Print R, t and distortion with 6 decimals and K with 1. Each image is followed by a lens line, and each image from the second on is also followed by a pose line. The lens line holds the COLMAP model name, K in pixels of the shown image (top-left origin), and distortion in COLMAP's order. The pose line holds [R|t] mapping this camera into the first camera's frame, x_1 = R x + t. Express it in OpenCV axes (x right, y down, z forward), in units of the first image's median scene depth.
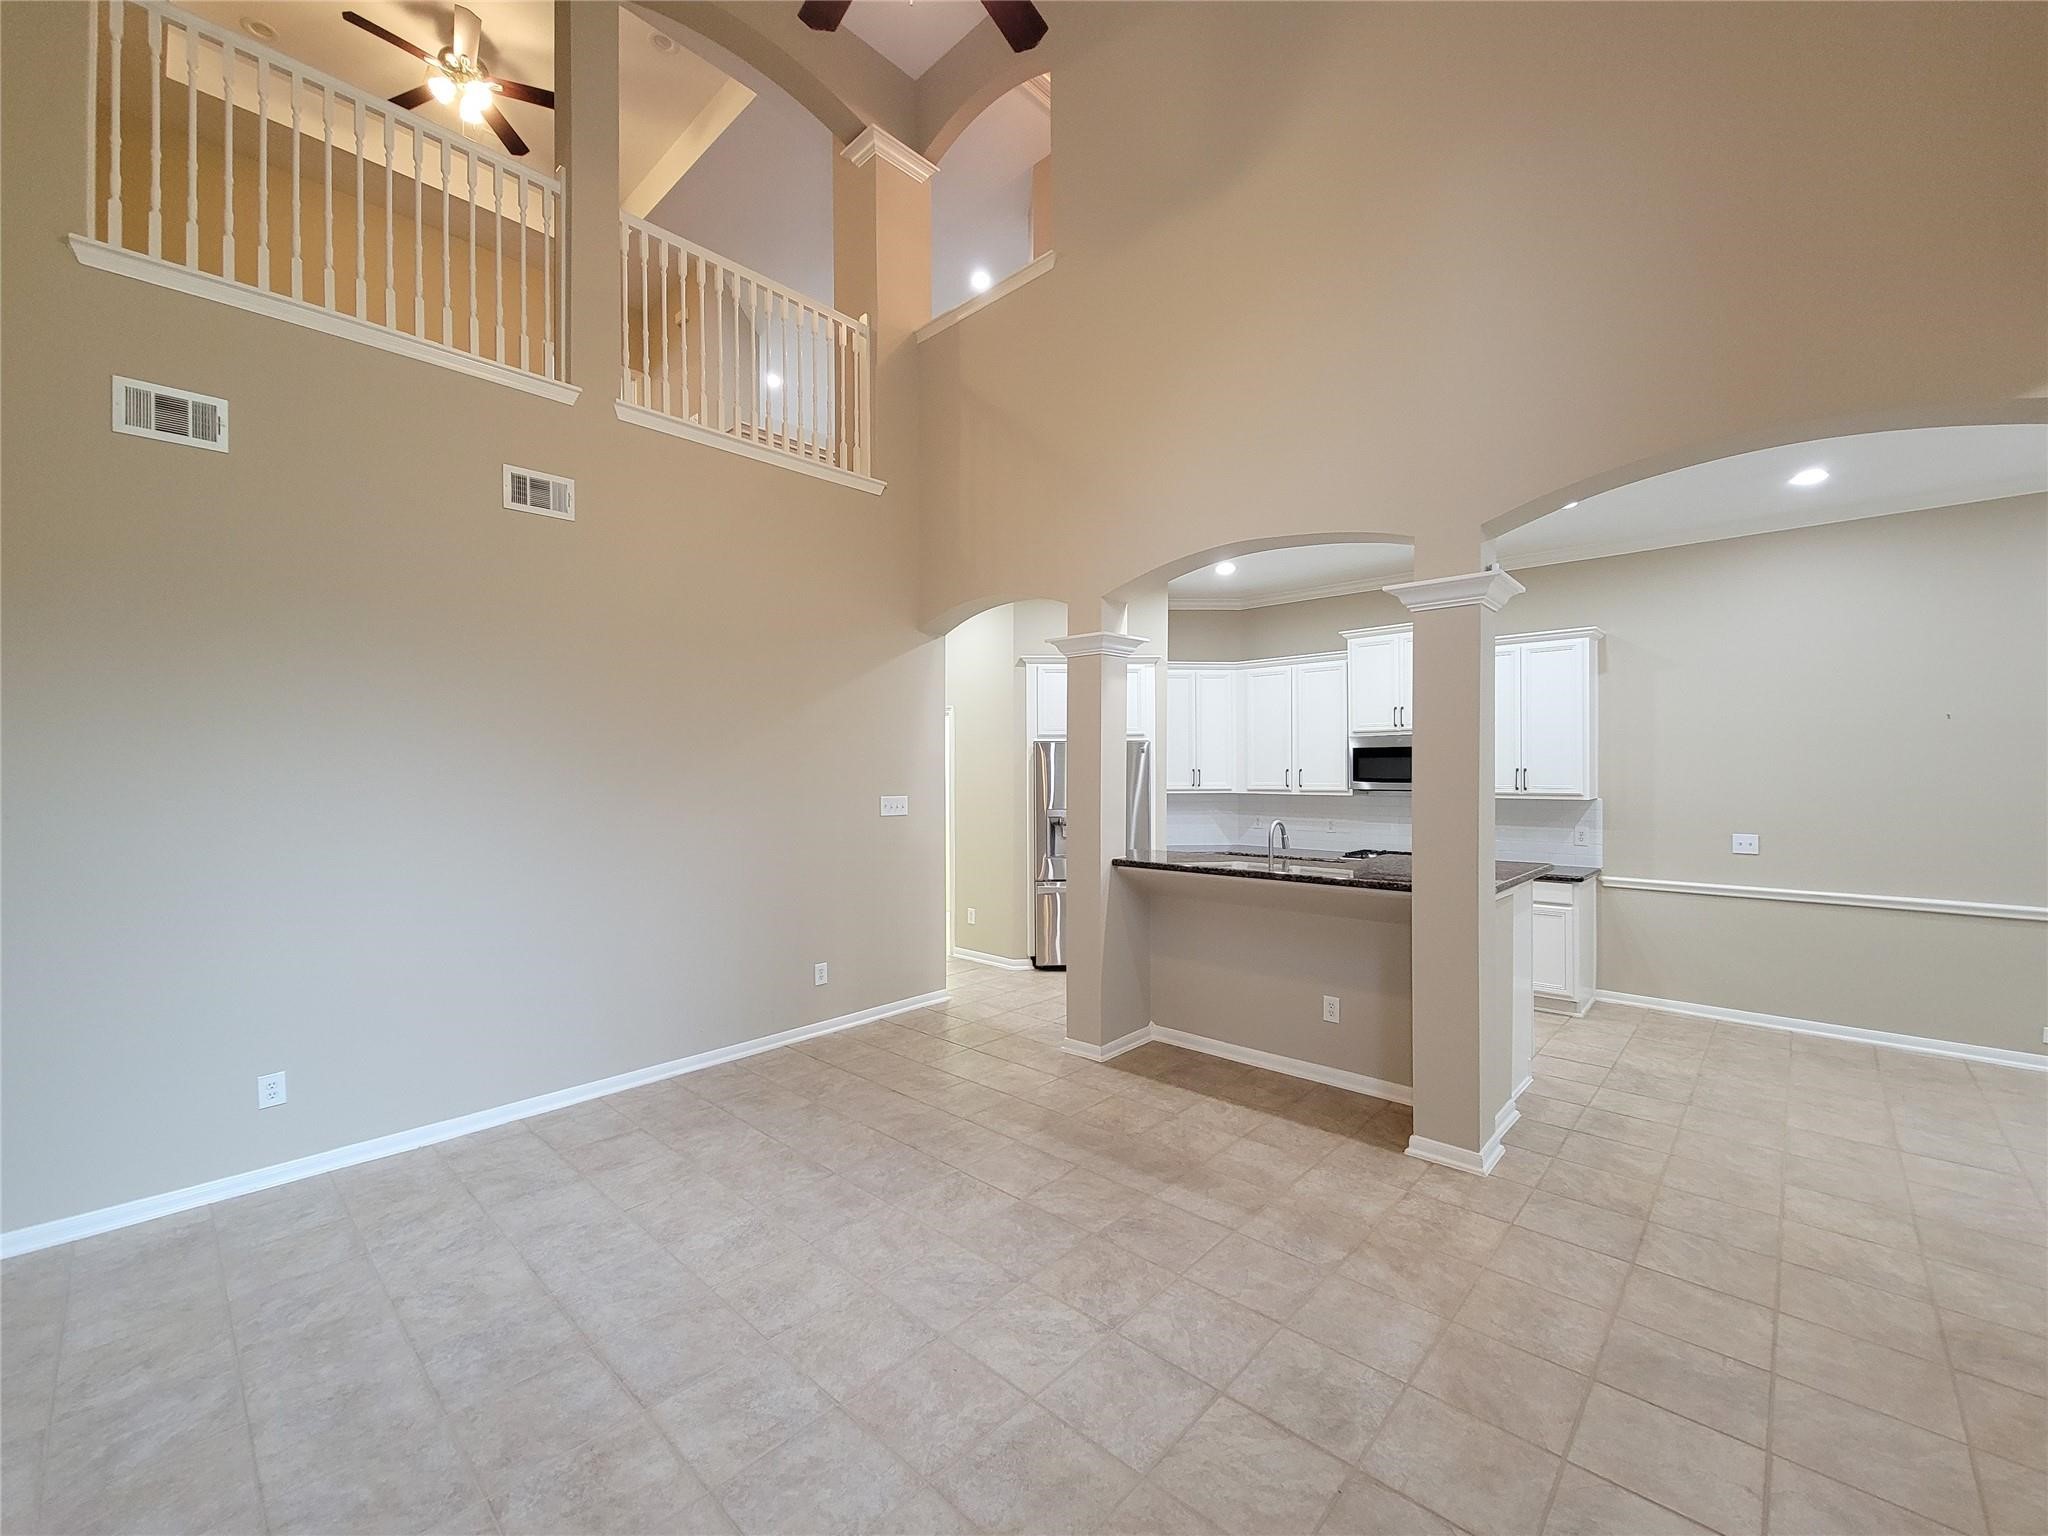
lens RADIAL K [[831.7, 0, 1021.2], [0, 831.7, 775.1], [0, 0, 1]] dist [-0.000323, -0.000239]
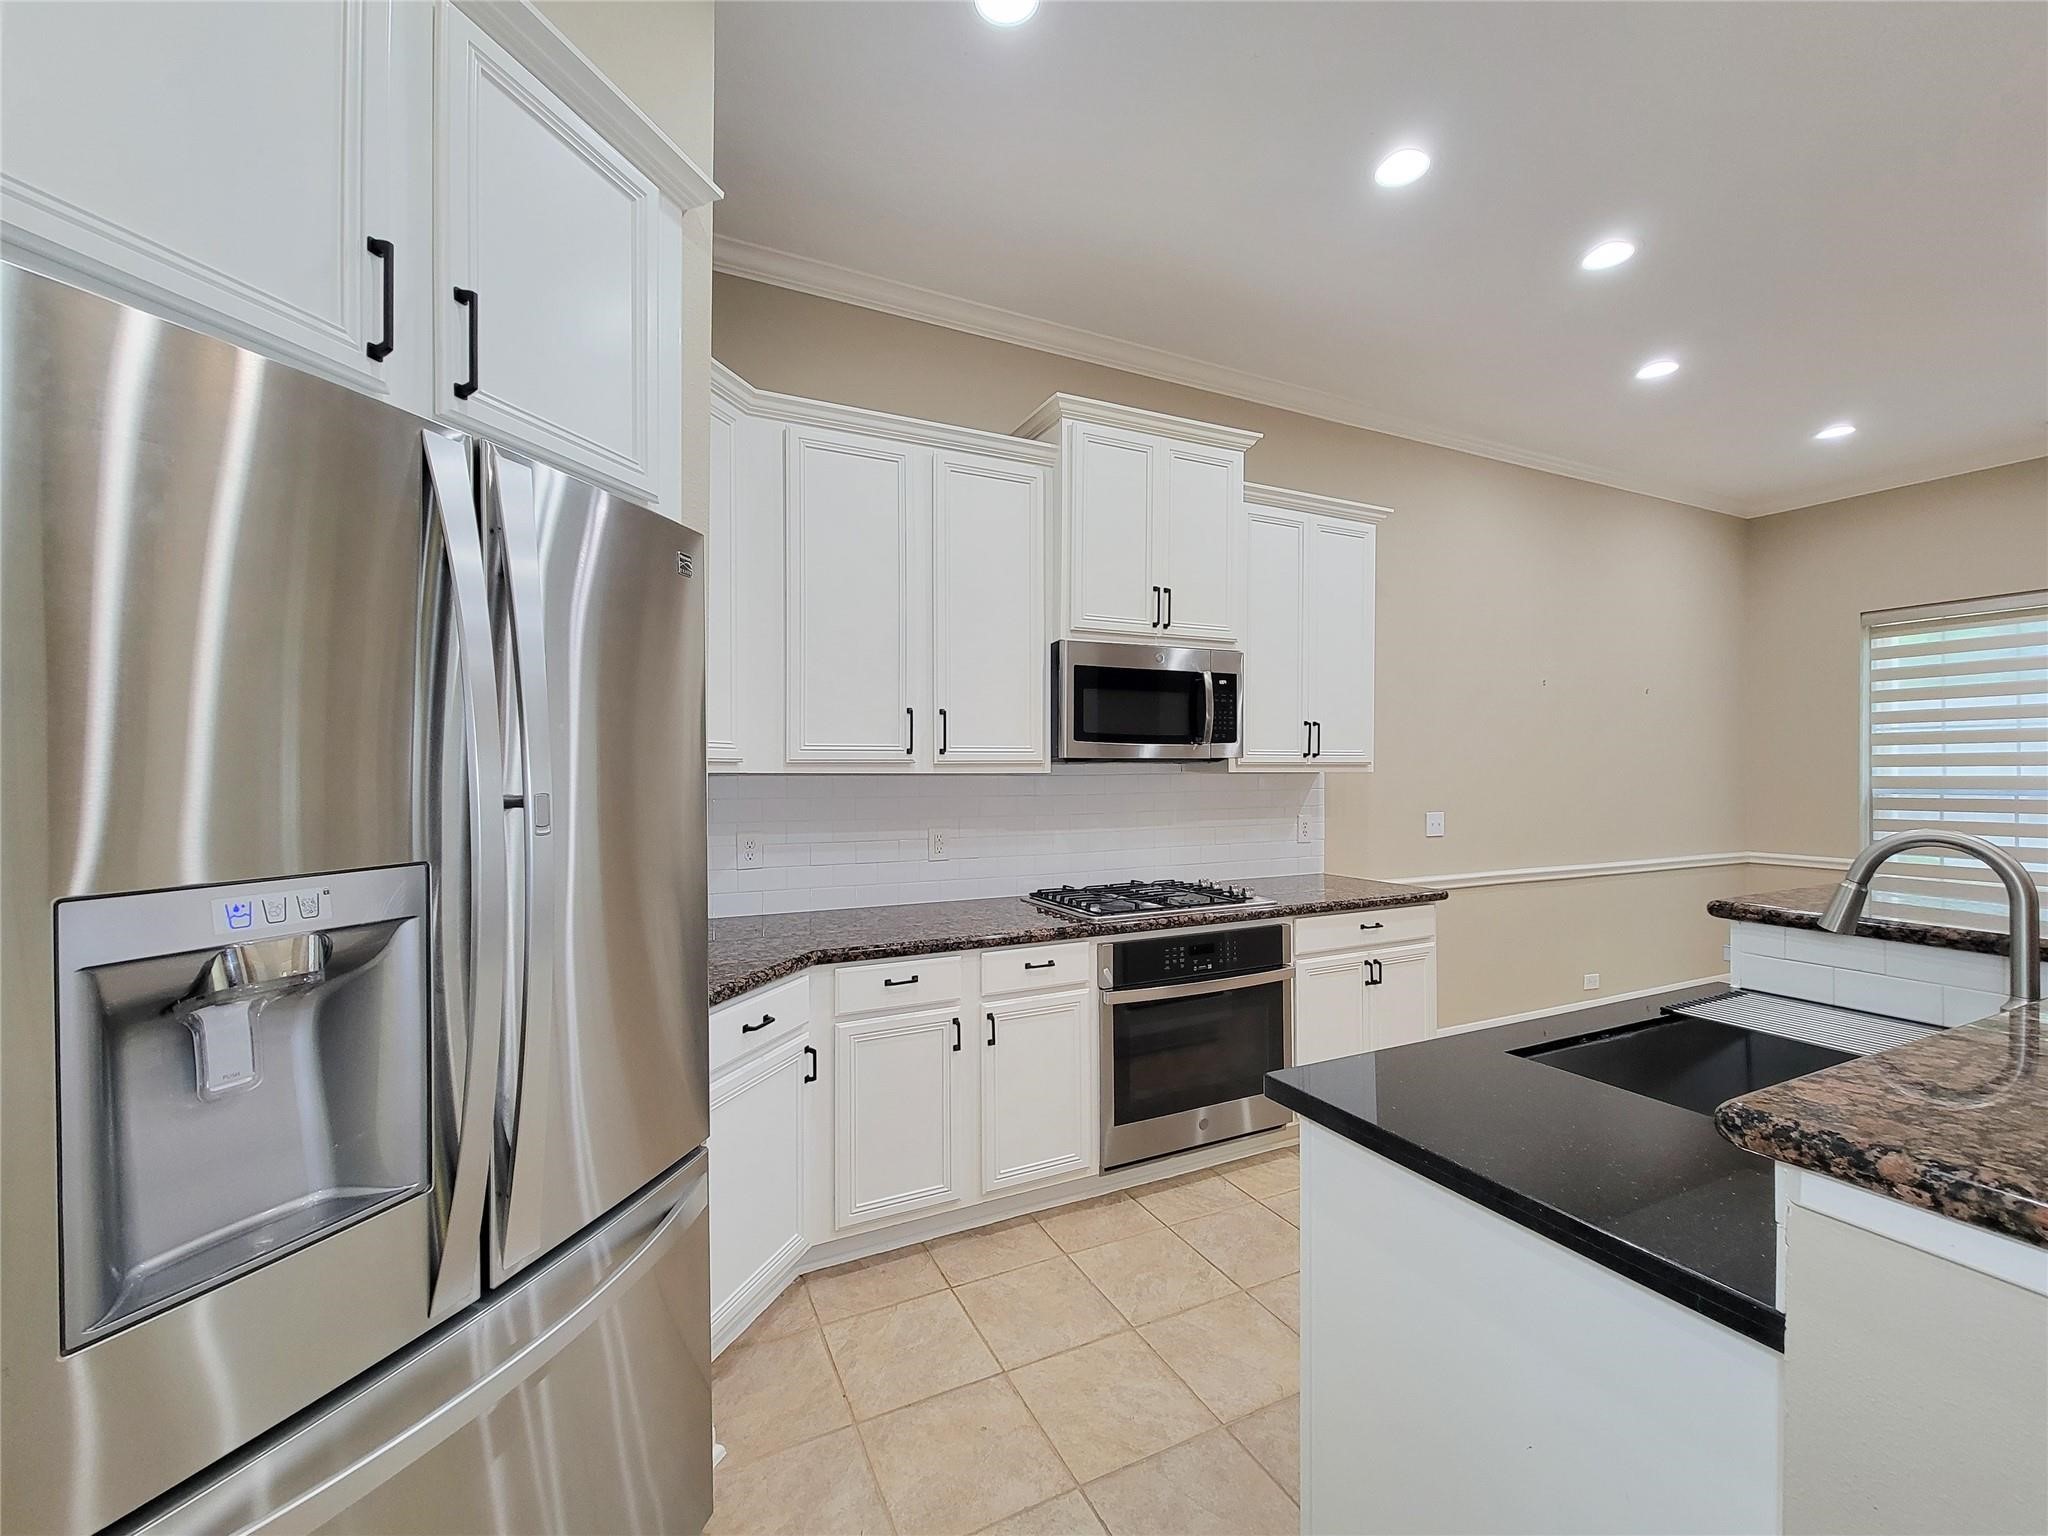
lens RADIAL K [[838.1, 0, 1026.3], [0, 838.1, 766.1], [0, 0, 1]] dist [-0.000712, -0.000776]
pose [[0.360900, 0.006593, 0.932581, -0.051722], [0.006455, 0.999933, -0.009567, 0.048128], [-0.932582, 0.009472, 0.360834, 1.606774]]
